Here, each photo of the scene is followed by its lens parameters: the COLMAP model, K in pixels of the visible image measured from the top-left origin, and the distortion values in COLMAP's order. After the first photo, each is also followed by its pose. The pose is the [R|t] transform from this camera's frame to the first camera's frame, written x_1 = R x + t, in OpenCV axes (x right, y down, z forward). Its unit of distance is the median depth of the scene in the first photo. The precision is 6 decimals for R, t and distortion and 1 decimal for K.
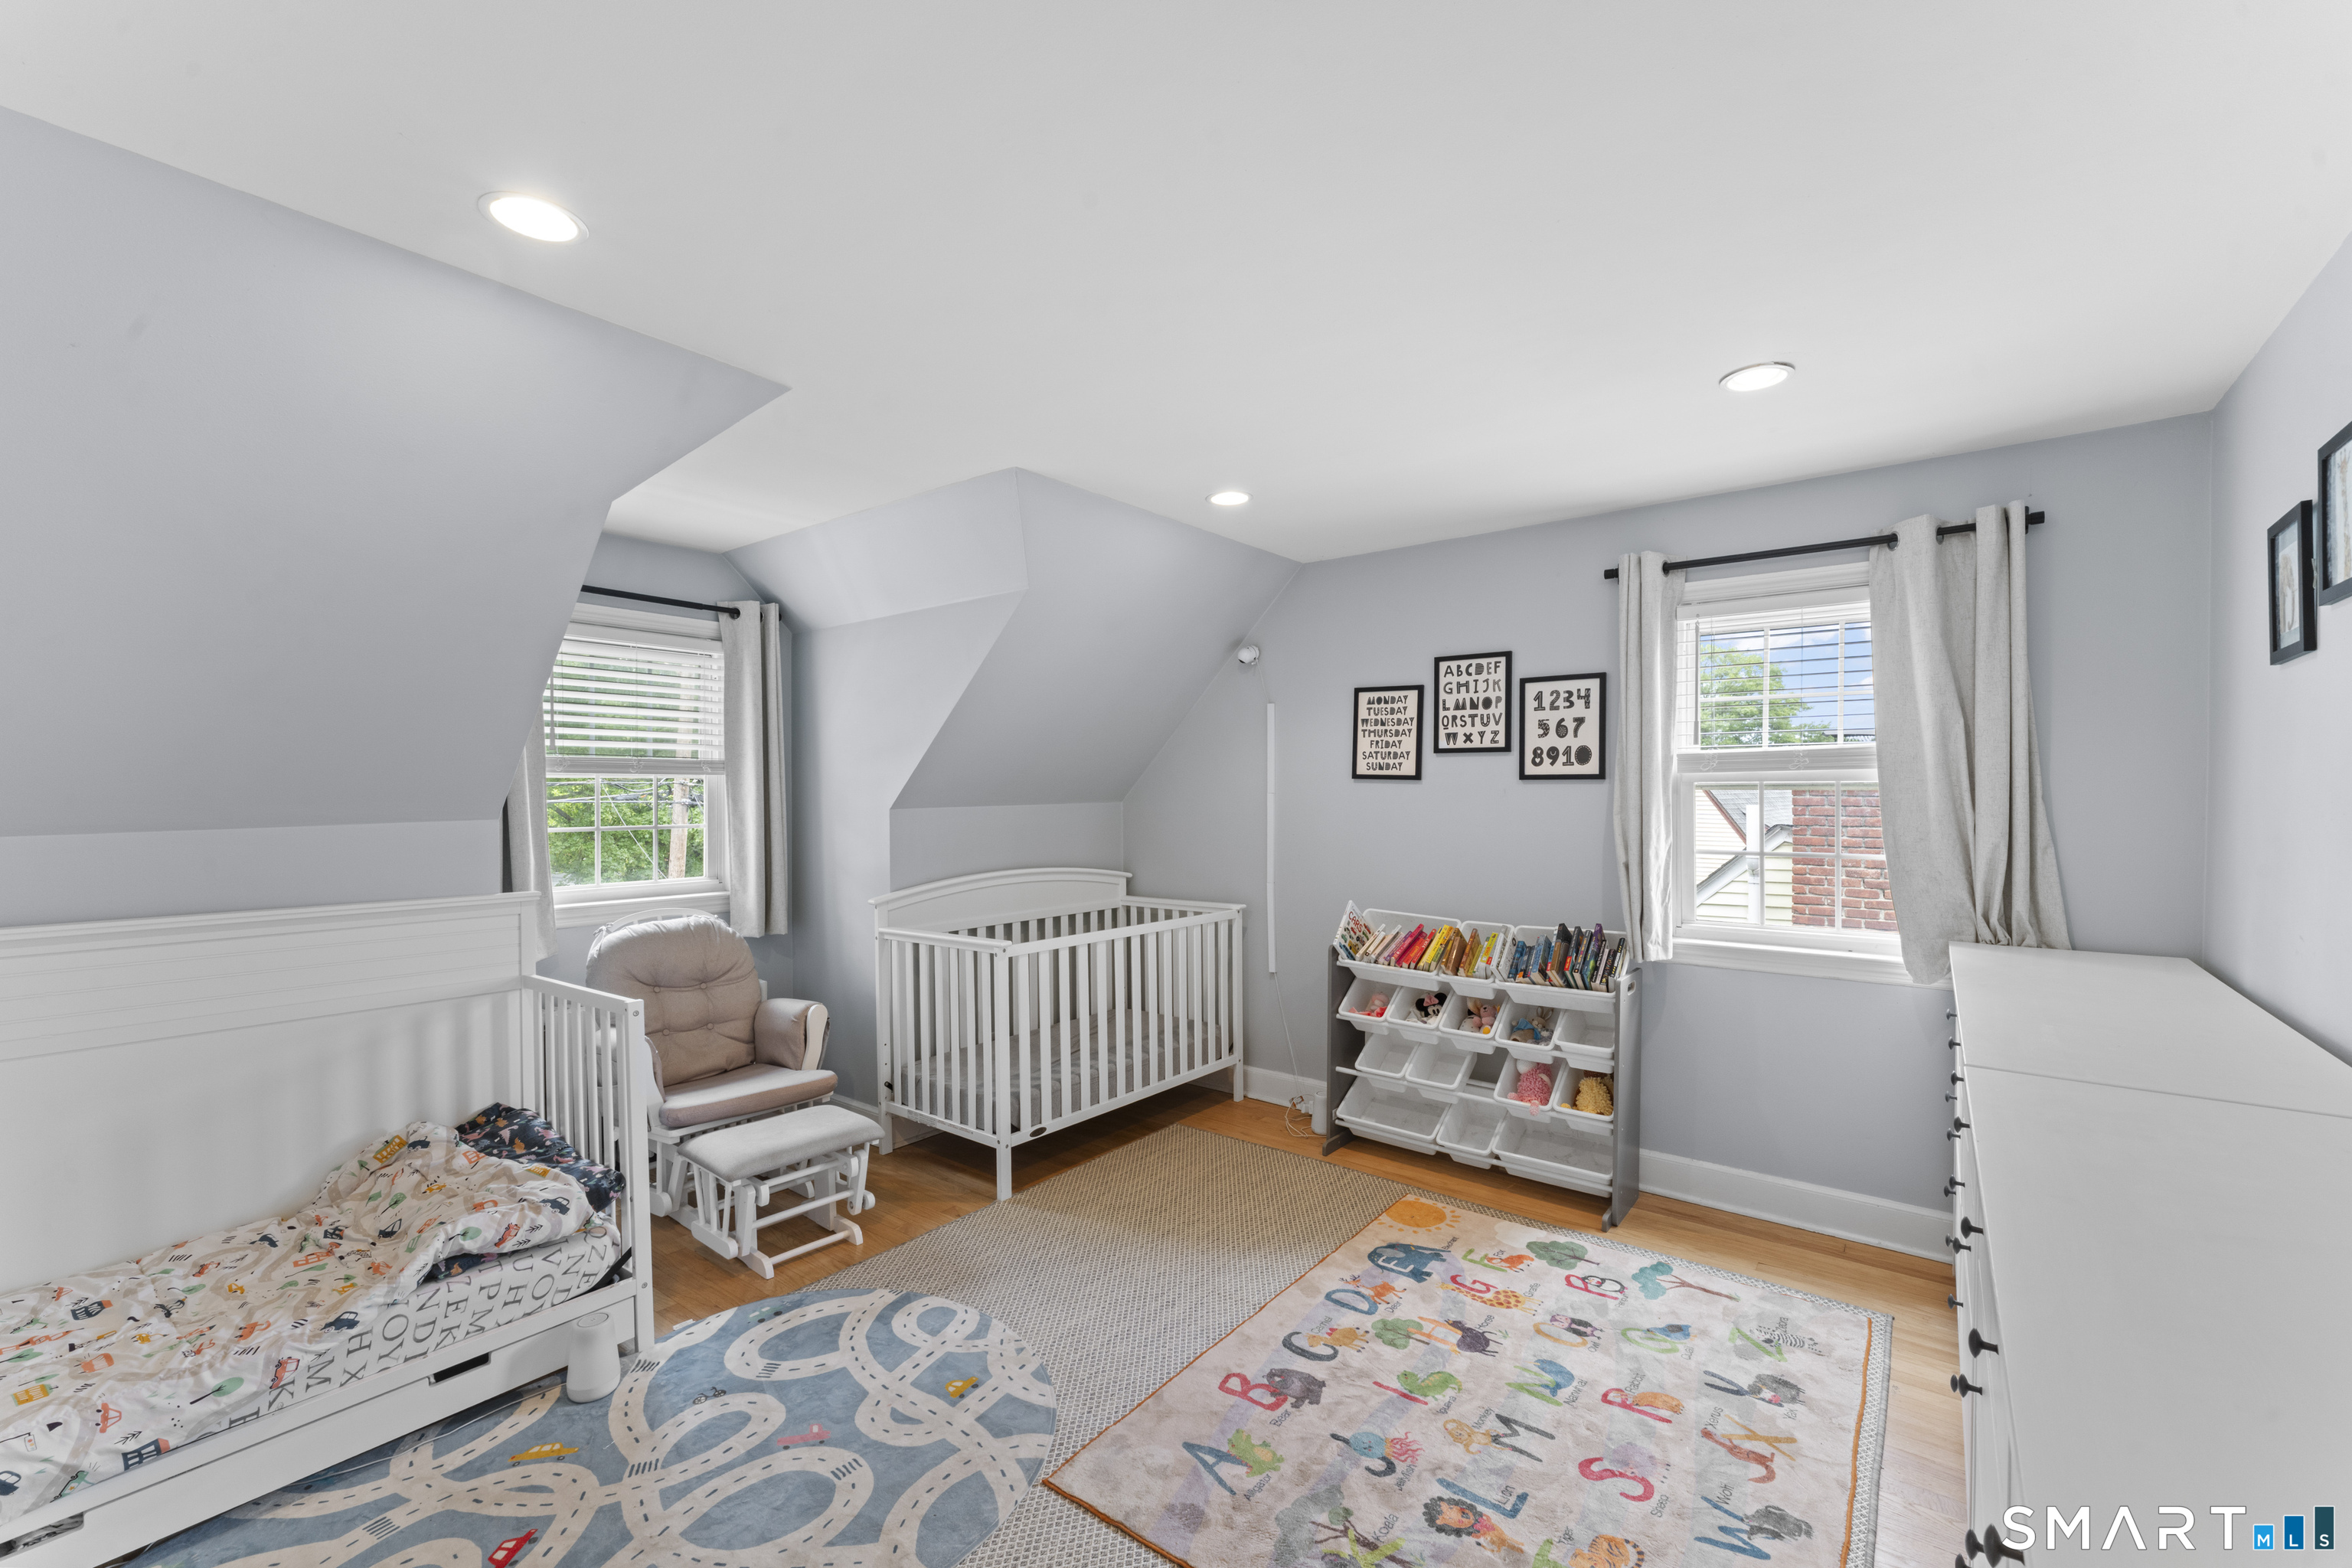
lens RADIAL K [[938.8, 0, 1172.1], [0, 938.8, 786.1], [0, 0, 1]] dist [-0.003960, 0.000263]
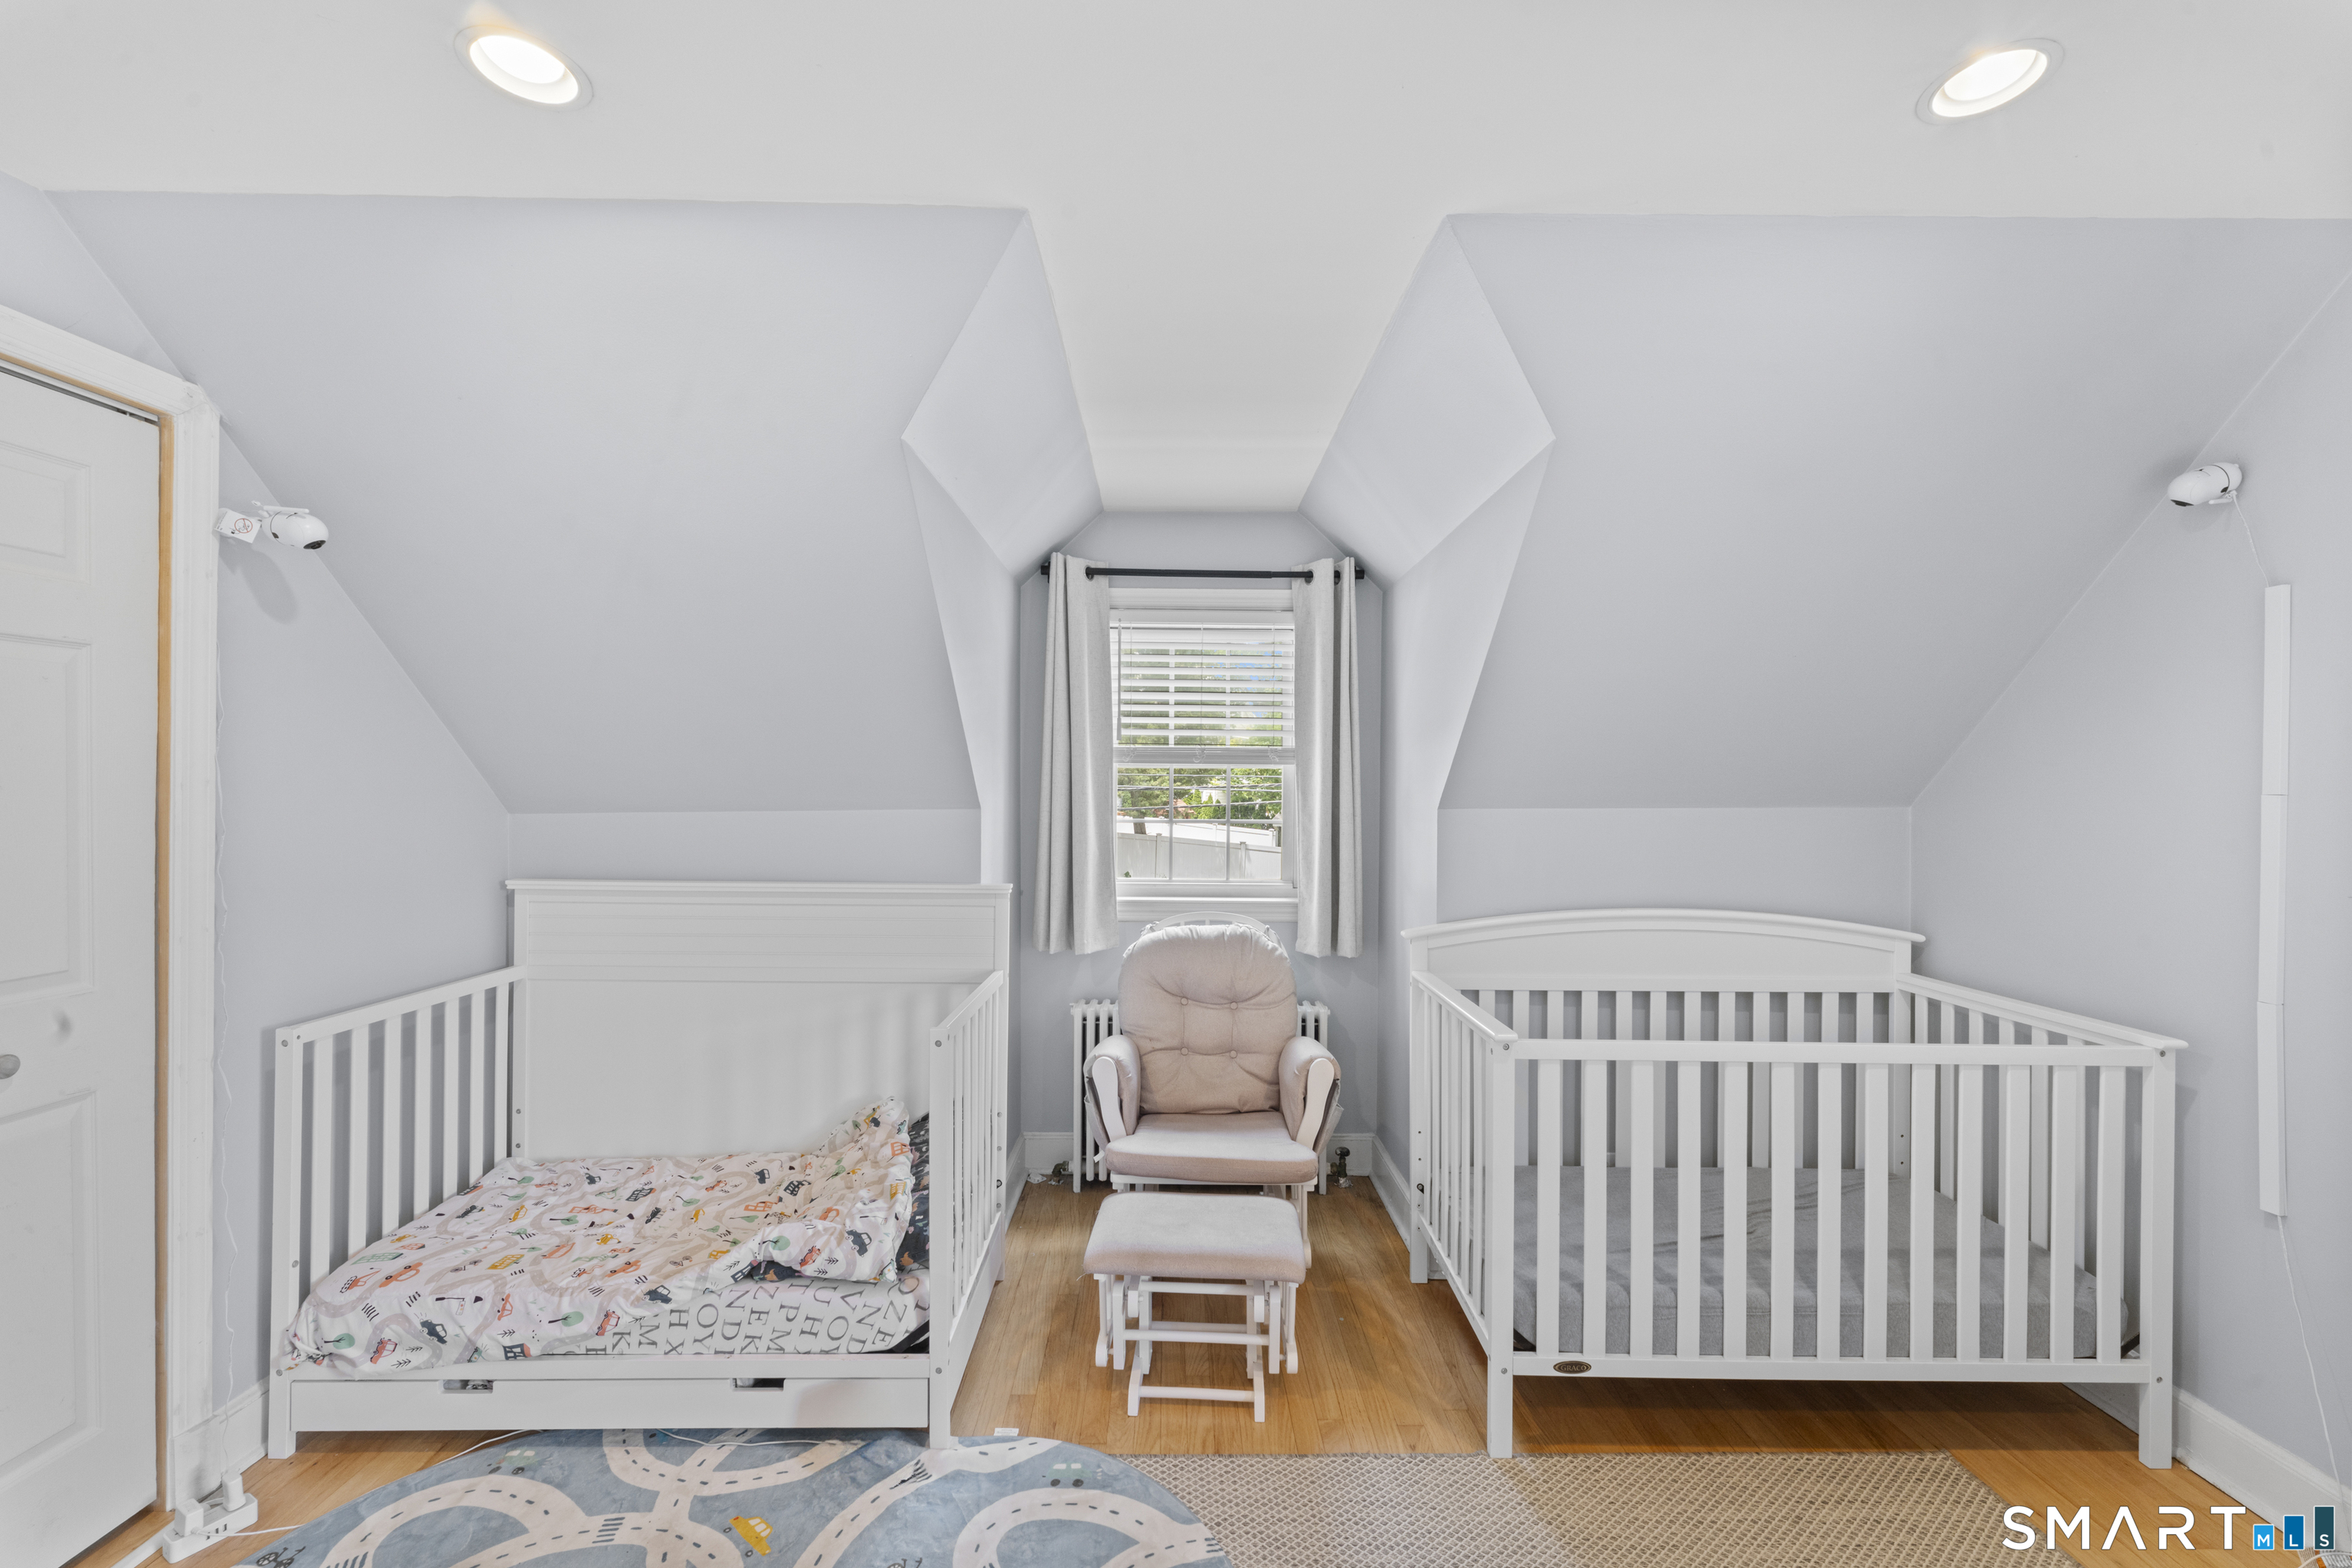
lens RADIAL K [[938.8, 0, 1172.1], [0, 938.8, 786.1], [0, 0, 1]] dist [-0.003960, 0.000263]
pose [[0.638515, 0.008802, -0.769559, 0.164154], [-0.004897, 0.999961, 0.007374, 0.003098], [0.769594, -0.000940, 0.638533, 0.491989]]
